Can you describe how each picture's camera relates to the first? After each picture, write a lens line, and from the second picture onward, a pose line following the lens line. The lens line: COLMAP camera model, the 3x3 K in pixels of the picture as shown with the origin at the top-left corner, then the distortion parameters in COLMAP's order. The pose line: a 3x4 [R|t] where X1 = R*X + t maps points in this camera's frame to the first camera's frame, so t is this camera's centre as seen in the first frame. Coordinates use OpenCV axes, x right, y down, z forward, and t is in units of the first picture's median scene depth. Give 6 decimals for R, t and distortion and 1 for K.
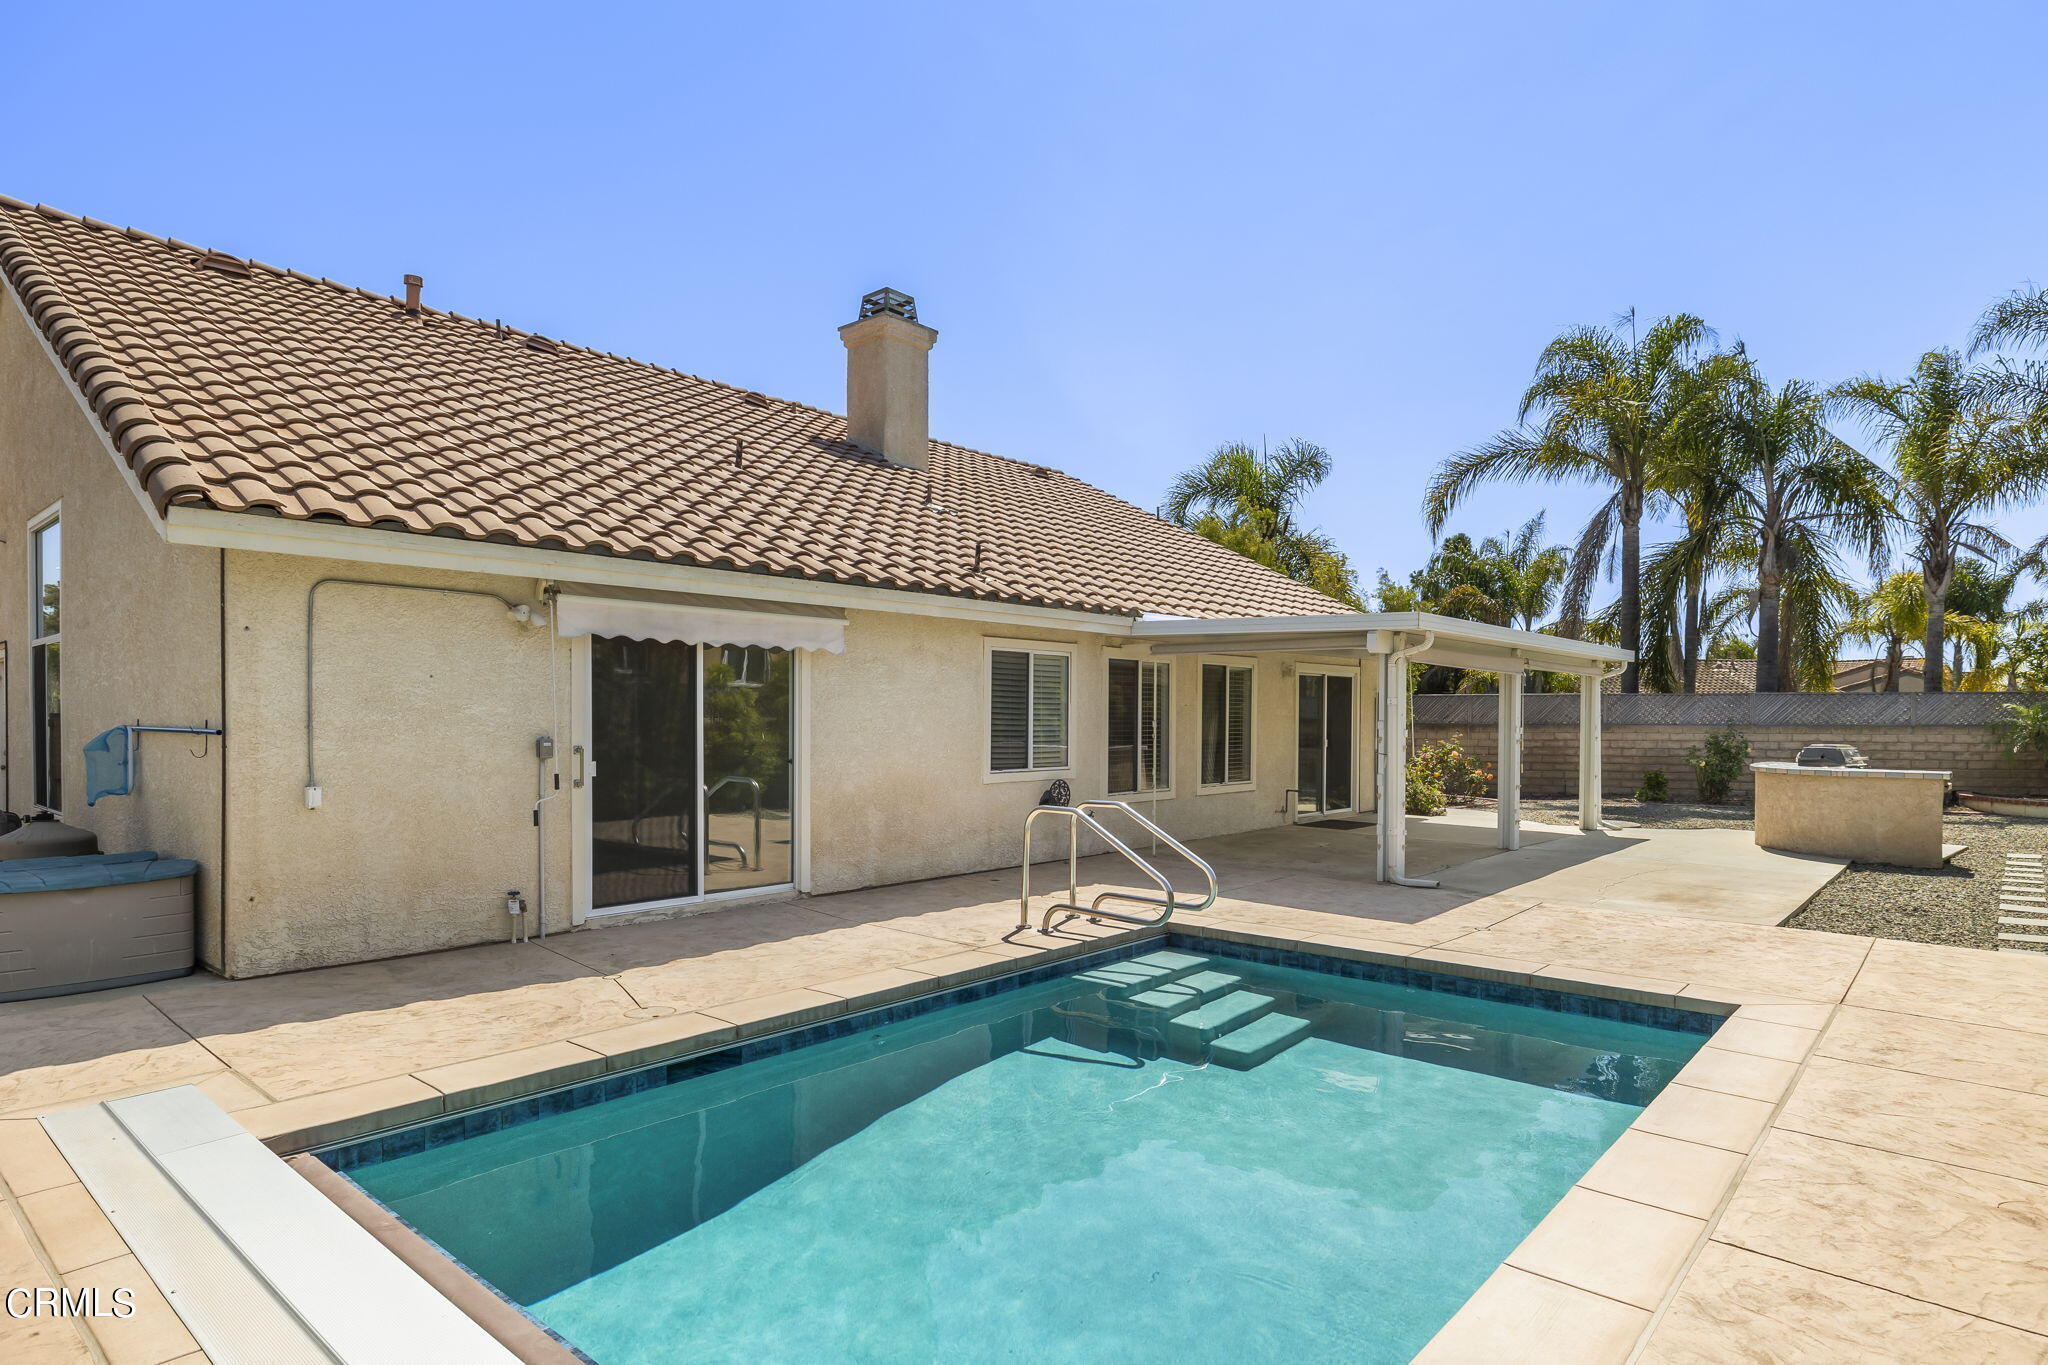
lens RADIAL K [[1129.5, 0, 1023.3], [0, 1129.5, 729.3], [0, 0, 1]] dist [-0.000071, 0.000983]
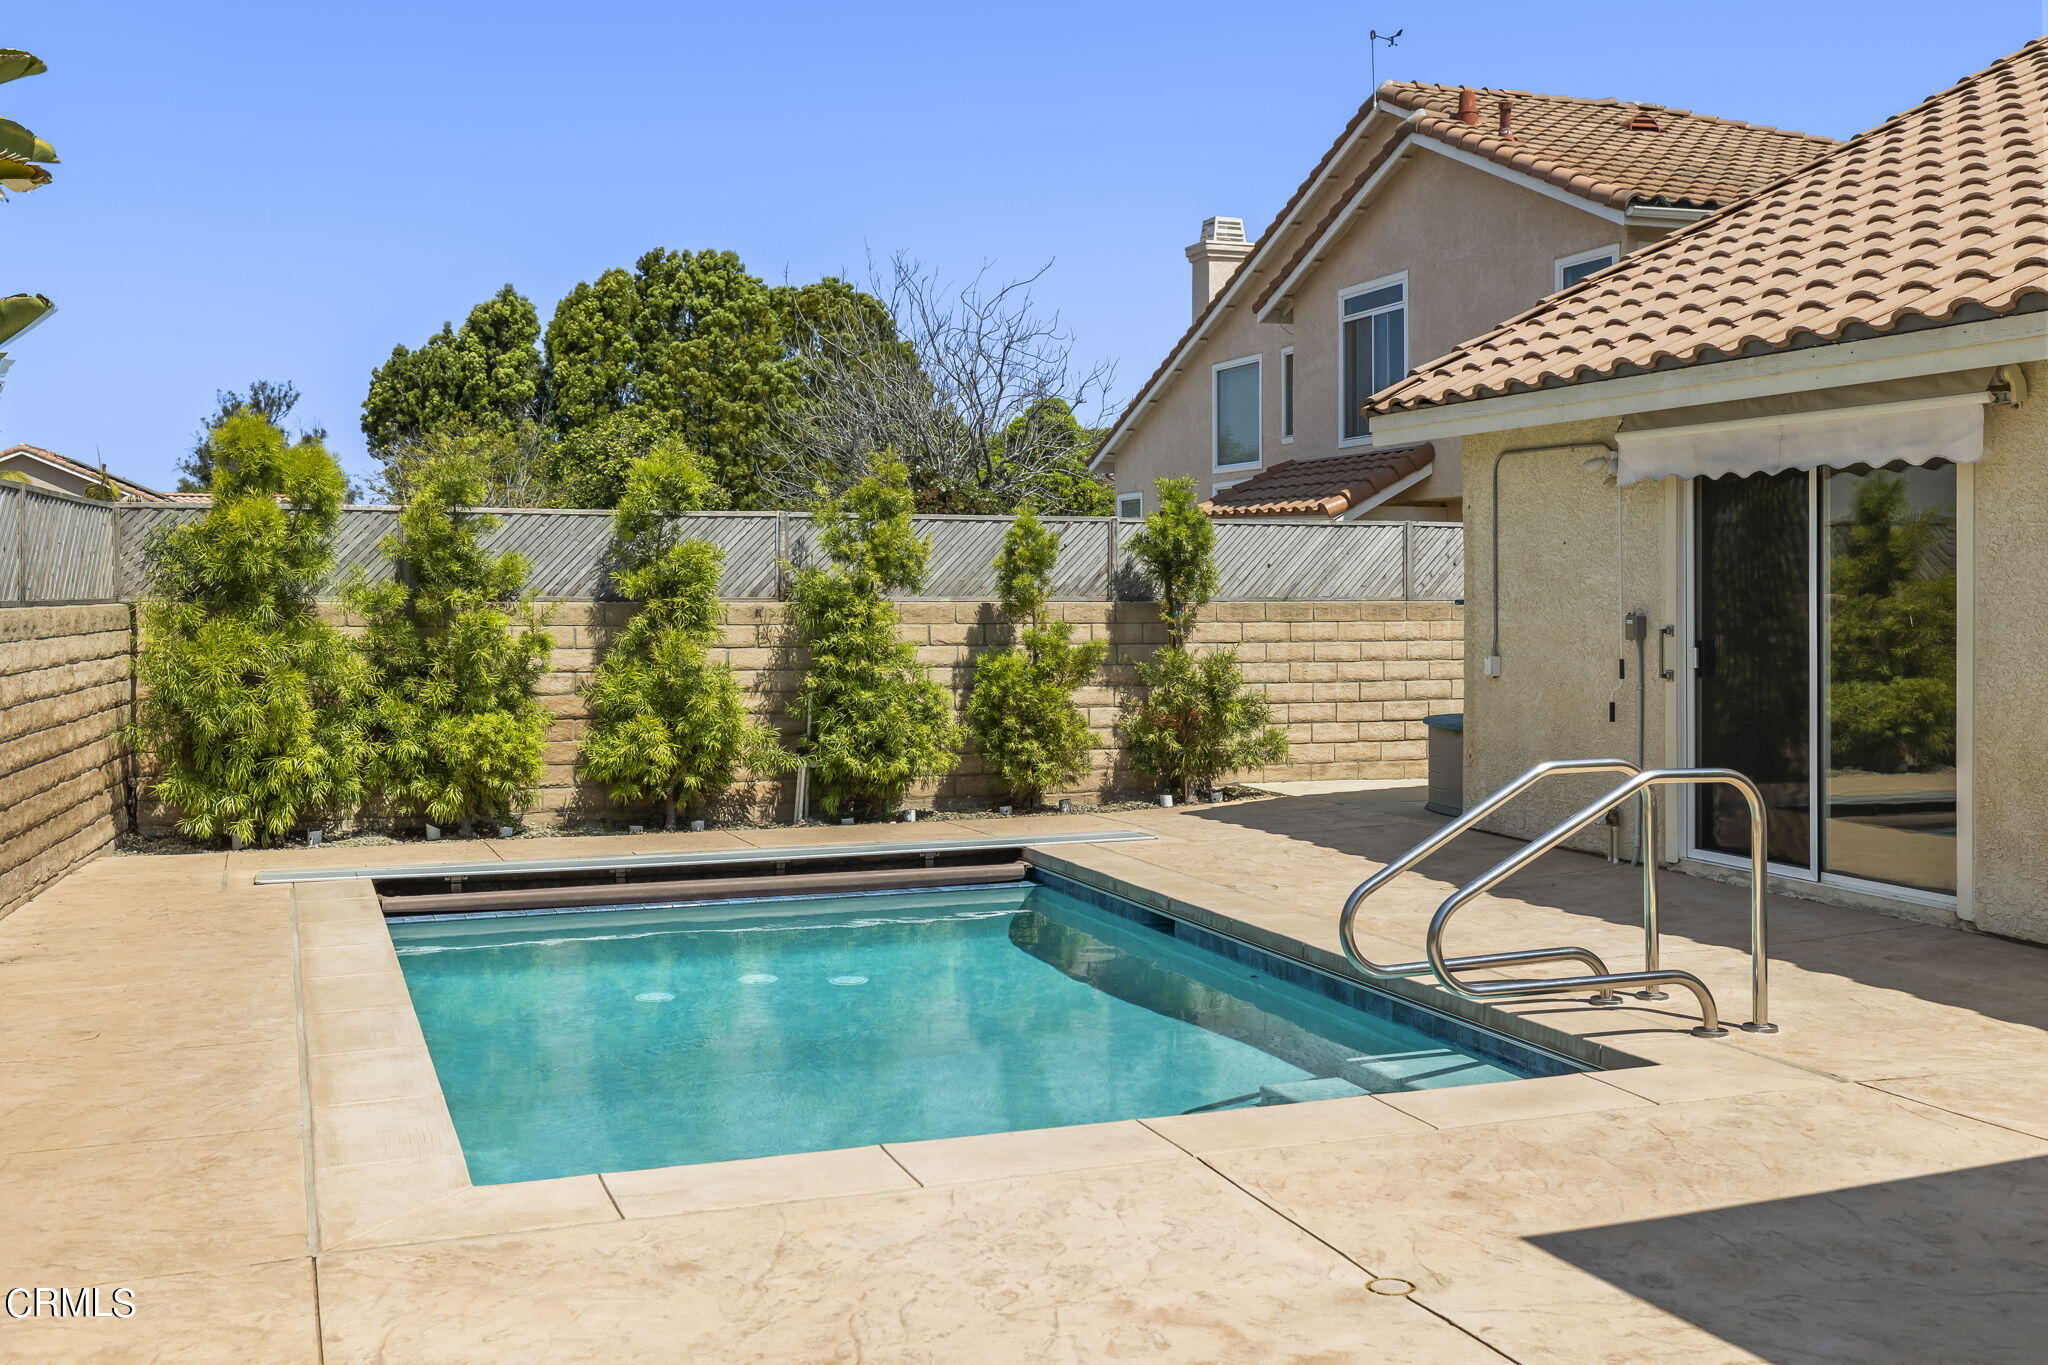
lens RADIAL K [[1998.8, 0, 1022.6], [0, 1998.8, 583.8], [0, 0, 1]] dist [-0.022777, 0.000000]
pose [[-0.477795, -0.003117, -0.878466, 0.733013], [-0.006948, 0.999976, 0.000231, -0.007869], [0.878444, 0.006214, -0.477805, 0.929659]]
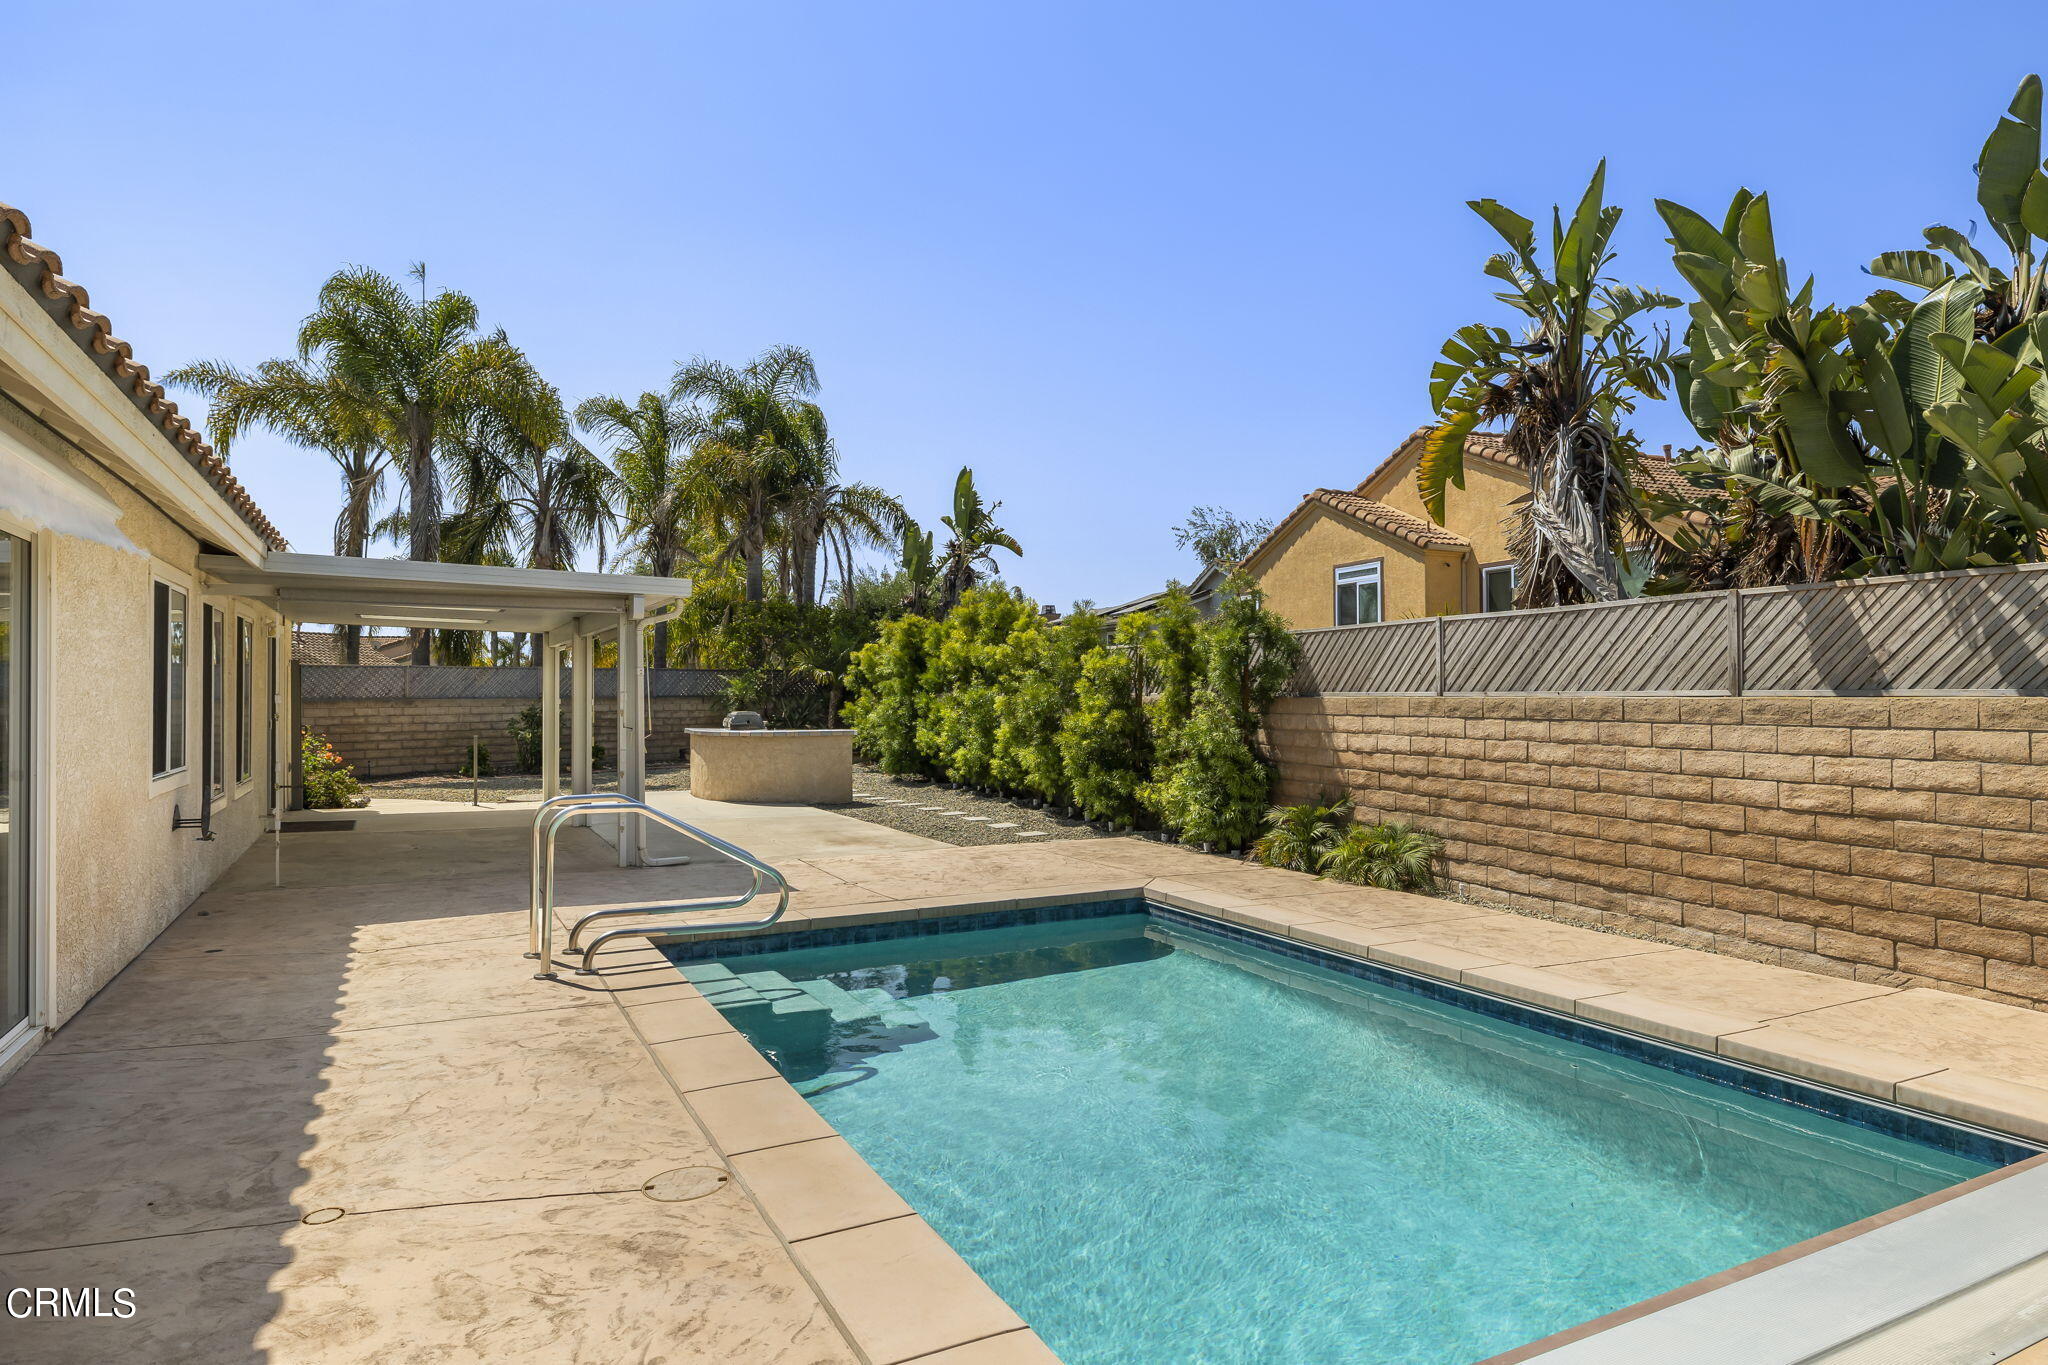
lens RADIAL K [[1193.2, 0, 1029.5], [0, 1193.2, 690.8], [0, 0, 1]] dist [-0.001197, -0.000451]
pose [[0.360569, -0.003335, 0.932727, -0.475182], [0.015178, 0.999882, -0.002292, -0.001512], [-0.932609, 0.014983, 0.360577, 0.339542]]
